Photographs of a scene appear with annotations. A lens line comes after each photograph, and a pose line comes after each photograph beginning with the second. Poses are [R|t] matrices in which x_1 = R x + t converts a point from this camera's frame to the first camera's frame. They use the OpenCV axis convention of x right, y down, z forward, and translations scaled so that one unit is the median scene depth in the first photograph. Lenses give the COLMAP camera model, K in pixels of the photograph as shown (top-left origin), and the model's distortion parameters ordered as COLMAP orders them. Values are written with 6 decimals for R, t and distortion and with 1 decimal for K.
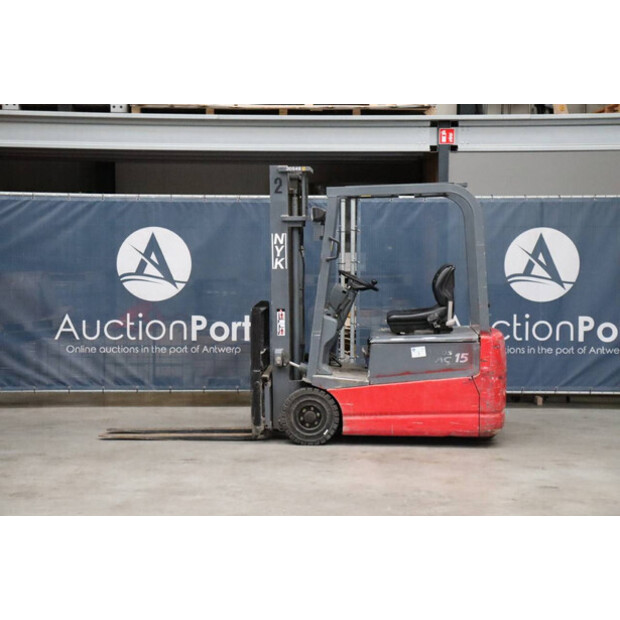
lens RADIAL K [[1281.9, 0, 303.5], [0, 1281.9, 293.6], [0, 0, 1]] dist [0.327481, 0.000000]
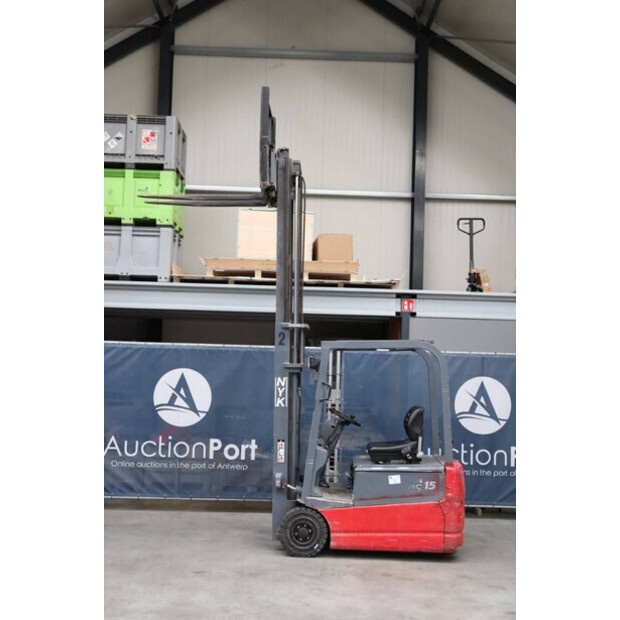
lens RADIAL K [[801.9, 0, 303.6], [0, 801.9, 306.0], [0, 0, 1]] dist [0.046551, 0.000000]
pose [[0.999599, 0.025627, 0.012016, -0.008885], [-0.023943, 0.992012, -0.123848, -0.020211], [-0.015093, 0.123510, 0.992229, 0.230038]]
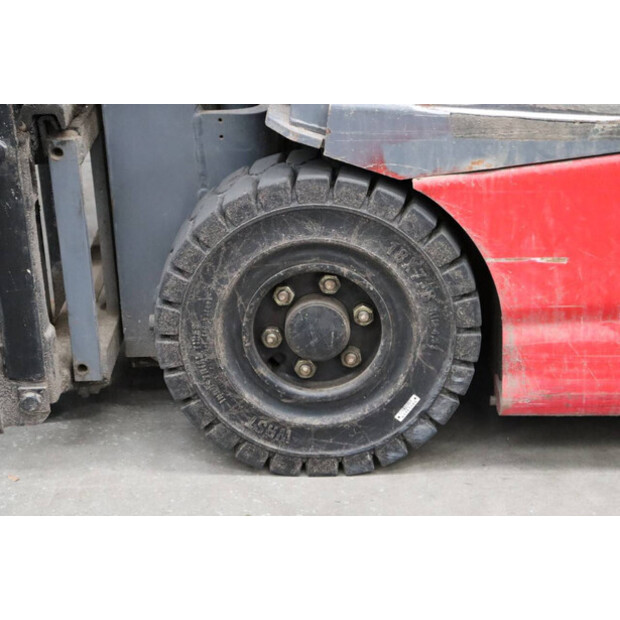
lens RADIAL K [[1443.3, 0, 311.3], [0, 1443.3, 312.2], [0, 0, 1]] dist [0.418794, 0.000000]
pose [[0.999154, -0.032698, 0.024961, -0.000783], [0.023153, 0.948550, 0.315780, 0.029728], [-0.034002, -0.314935, 0.948504, 0.801393]]
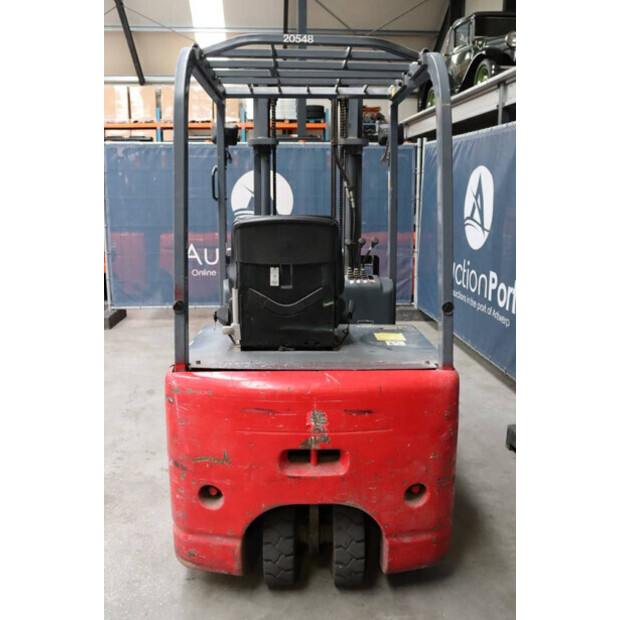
lens RADIAL K [[587.1, 0, 307.8], [0, 587.1, 316.1], [0, 0, 1]] dist [-0.051989, 0.000000]
pose [[0.066848, 0.208178, -0.975804, 0.342378], [-0.050336, 0.977450, 0.205081, -0.031919], [0.996493, 0.035409, 0.075819, 1.013145]]
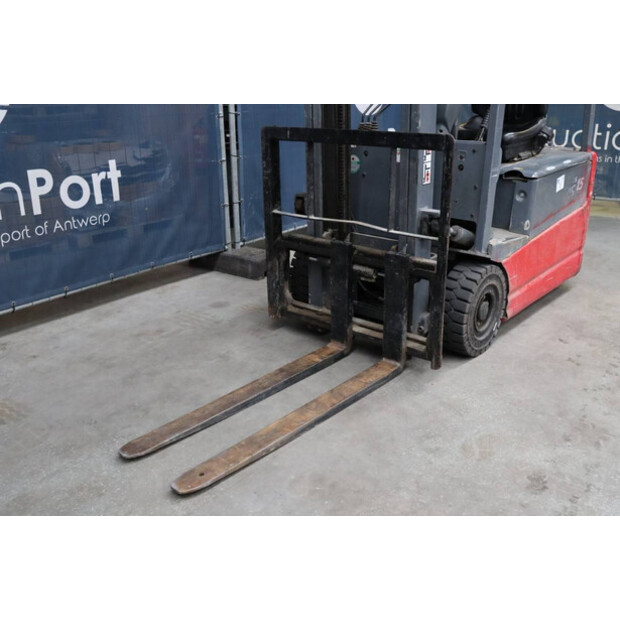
lens RADIAL K [[619.1, 0, 308.2], [0, 619.1, 305.6], [0, 0, 1]] dist [-0.065664, 0.000000]
pose [[0.624047, -0.271577, 0.732674, -0.261316], [0.054481, 0.950499, 0.305914, -0.001566], [-0.779485, -0.150988, 0.607952, 0.876701]]
